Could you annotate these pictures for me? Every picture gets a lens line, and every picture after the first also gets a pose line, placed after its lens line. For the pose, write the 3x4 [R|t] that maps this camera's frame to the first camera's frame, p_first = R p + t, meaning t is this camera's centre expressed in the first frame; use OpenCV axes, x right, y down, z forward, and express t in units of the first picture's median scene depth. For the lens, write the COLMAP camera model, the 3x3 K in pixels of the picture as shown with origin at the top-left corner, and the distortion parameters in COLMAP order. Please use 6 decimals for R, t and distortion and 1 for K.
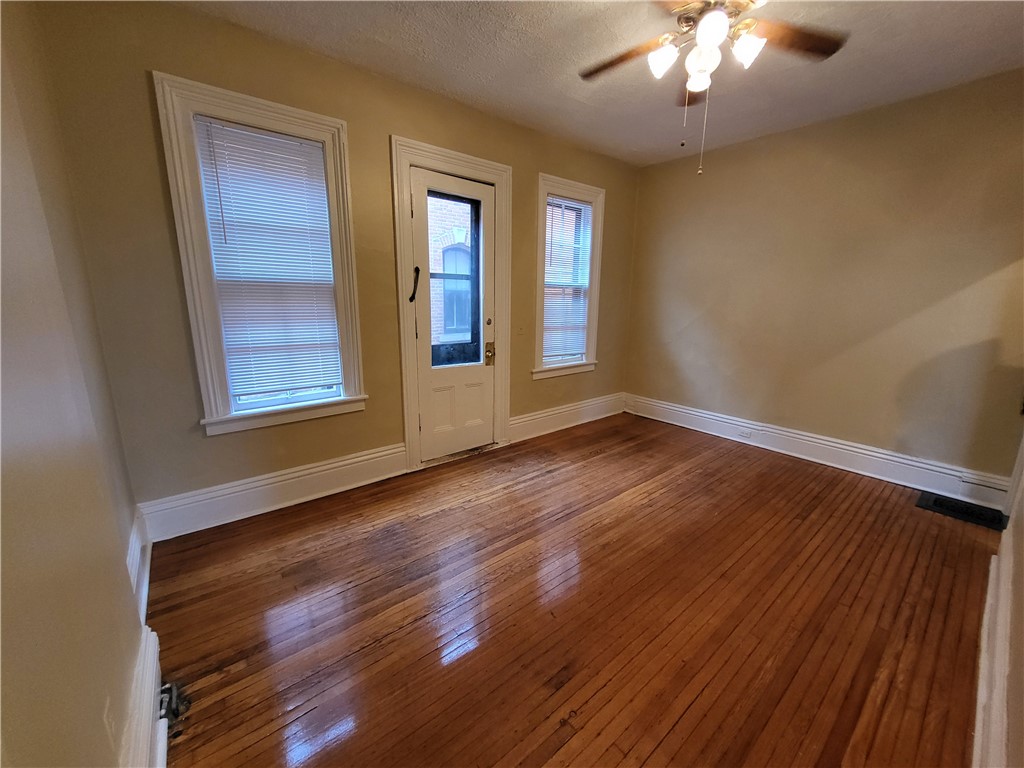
lens RADIAL K [[401.9, 0, 511.0], [0, 401.9, 382.9], [0, 0, 1]] dist [0.010369, -0.003115]
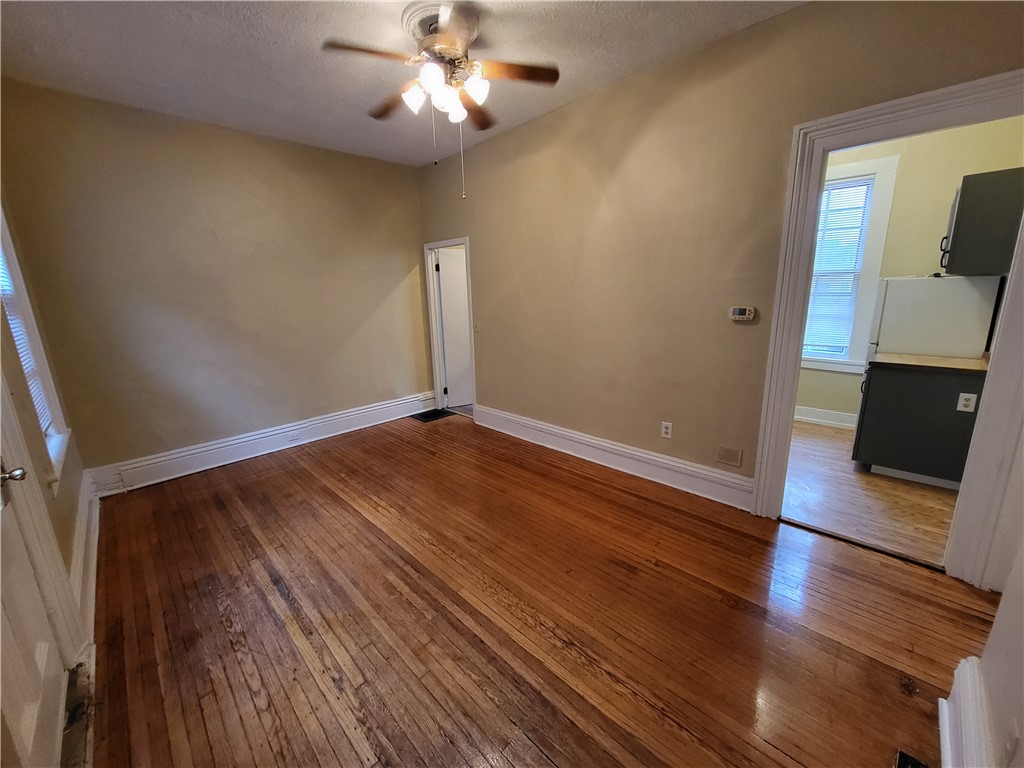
lens RADIAL K [[401.9, 0, 507.1], [0, 401.9, 380.0], [0, 0, 1]] dist [0.010369, -0.003115]
pose [[-0.091715, -0.225450, 0.969928, -0.510435], [0.236034, 0.941353, 0.241127, -0.154238], [-0.967407, 0.251051, -0.033123, 0.622014]]
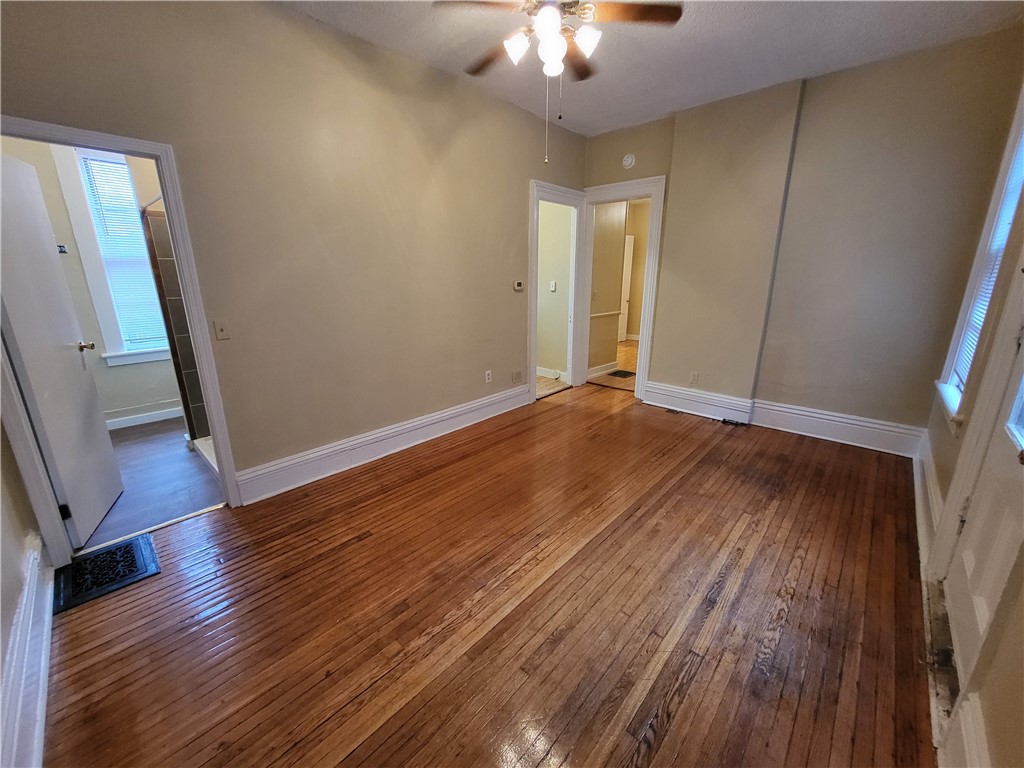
lens RADIAL K [[401.9, 0, 505.8], [0, 401.9, 378.0], [0, 0, 1]] dist [0.010369, -0.003115]
pose [[-0.991397, 0.022749, -0.128900, 0.447040], [-0.037416, 0.894436, 0.445627, -0.284322], [0.125431, 0.446616, -0.885890, 1.375809]]
